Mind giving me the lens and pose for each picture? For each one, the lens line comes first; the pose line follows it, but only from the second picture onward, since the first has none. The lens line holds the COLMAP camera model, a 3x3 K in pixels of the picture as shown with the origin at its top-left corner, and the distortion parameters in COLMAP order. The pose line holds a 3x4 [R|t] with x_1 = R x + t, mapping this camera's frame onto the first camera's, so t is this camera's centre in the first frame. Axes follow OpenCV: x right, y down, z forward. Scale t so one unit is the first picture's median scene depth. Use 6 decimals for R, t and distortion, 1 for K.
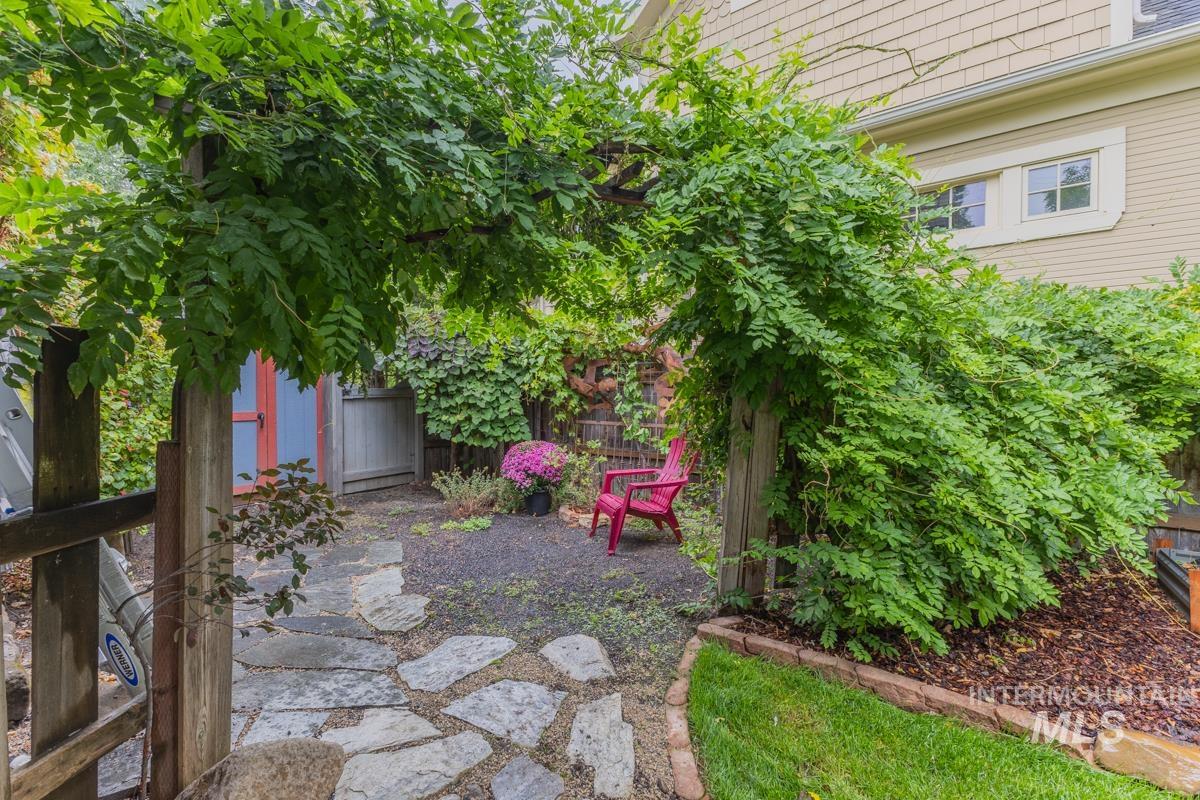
lens RADIAL K [[511.7, 0, 600.0], [0, 511.7, 400.0], [0, 0, 1]] dist [0.011351, -0.000006]
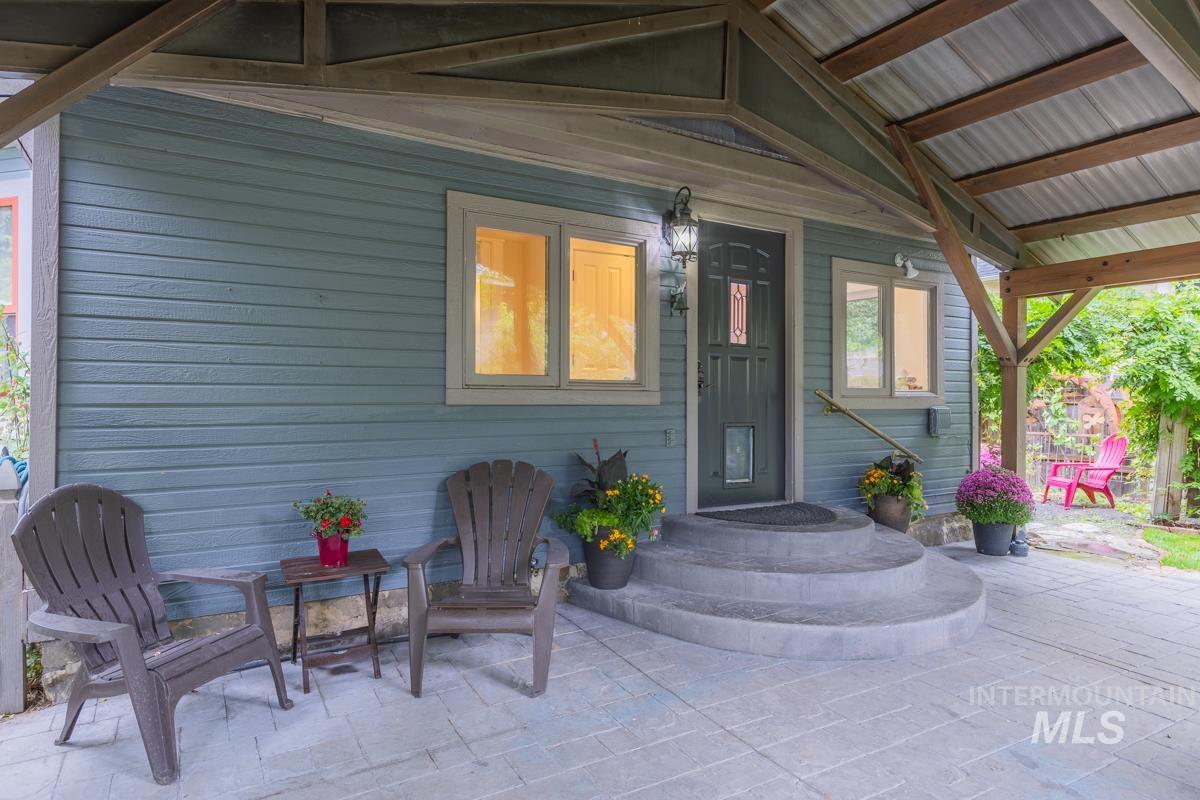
lens RADIAL K [[752.6, 0, 600.0], [0, 752.6, 400.0], [0, 0, 1]] dist [-0.000305, -0.000296]
pose [[0.945083, -0.002994, -0.326815, -0.436527], [-0.001371, 0.999913, -0.013123, -0.014533], [0.326826, 0.012850, 0.944997, -1.281125]]
